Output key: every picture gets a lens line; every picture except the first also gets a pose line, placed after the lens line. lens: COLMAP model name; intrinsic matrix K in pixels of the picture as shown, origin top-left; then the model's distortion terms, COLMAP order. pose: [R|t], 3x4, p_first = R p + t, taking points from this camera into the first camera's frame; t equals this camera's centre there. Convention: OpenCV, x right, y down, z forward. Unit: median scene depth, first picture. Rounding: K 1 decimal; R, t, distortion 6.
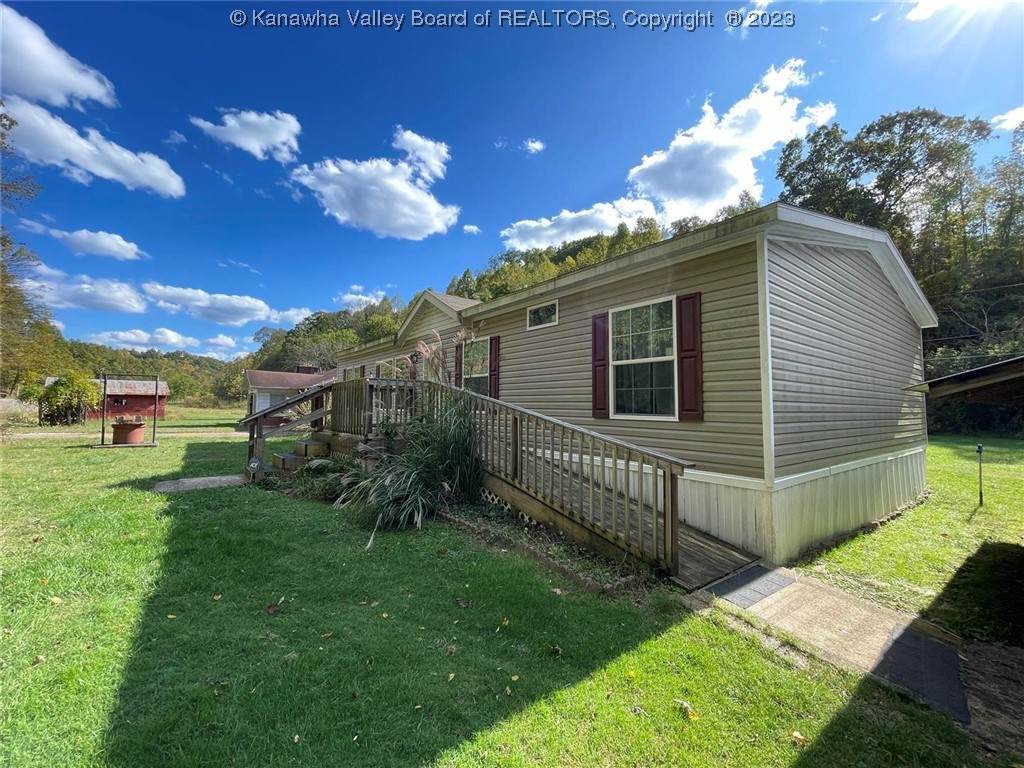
lens RADIAL K [[412.4, 0, 517.0], [0, 412.4, 379.1], [0, 0, 1]] dist [-0.007669, 0.002033]
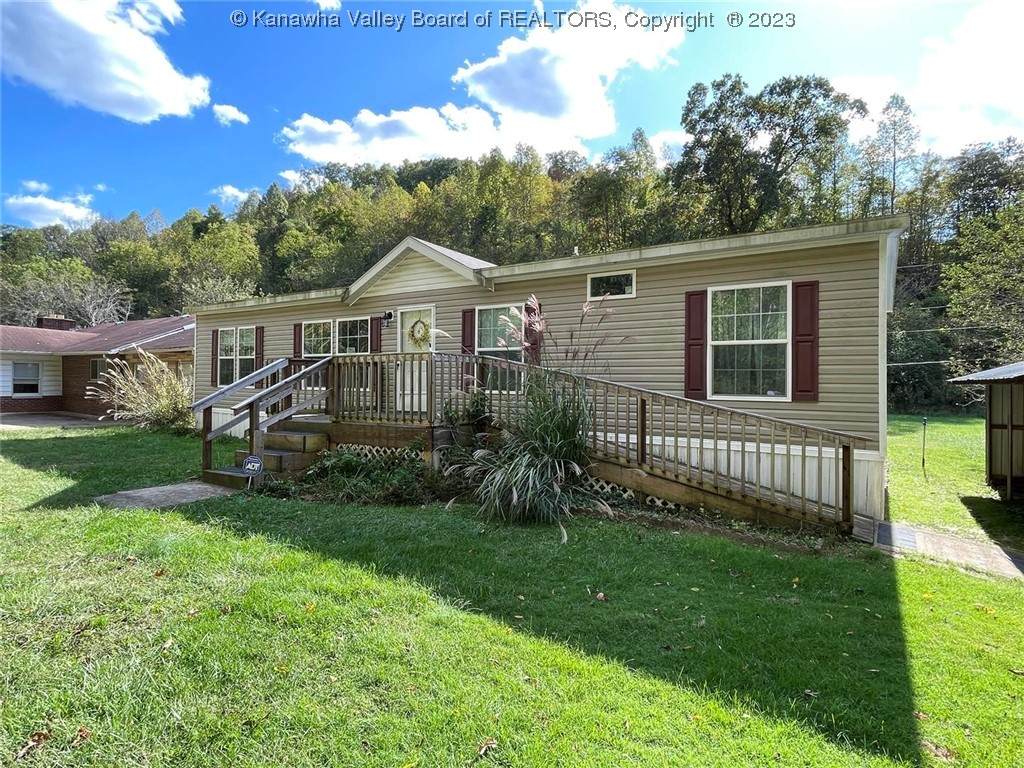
lens RADIAL K [[534.9, 0, 517.3], [0, 534.9, 376.4], [0, 0, 1]] dist [-0.008656, 0.004299]
pose [[0.946492, 0.003819, 0.322705, -0.607681], [-0.022822, 0.998219, 0.055122, -0.018457], [-0.321920, -0.059538, 0.944893, -0.057842]]
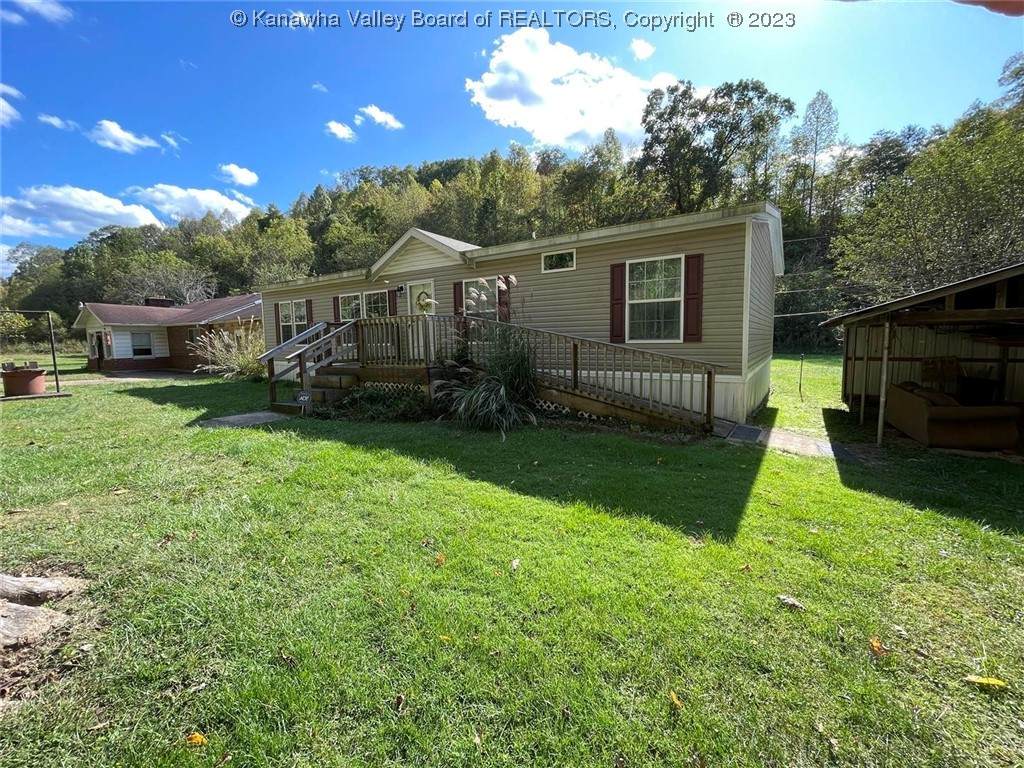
lens RADIAL K [[412.4, 0, 515.1], [0, 412.4, 377.0], [0, 0, 1]] dist [-0.007669, 0.002033]
pose [[0.949009, -0.055210, 0.310377, -0.547327], [0.005526, 0.987307, 0.158726, -0.012001], [-0.315201, -0.148918, 0.937268, -0.184236]]
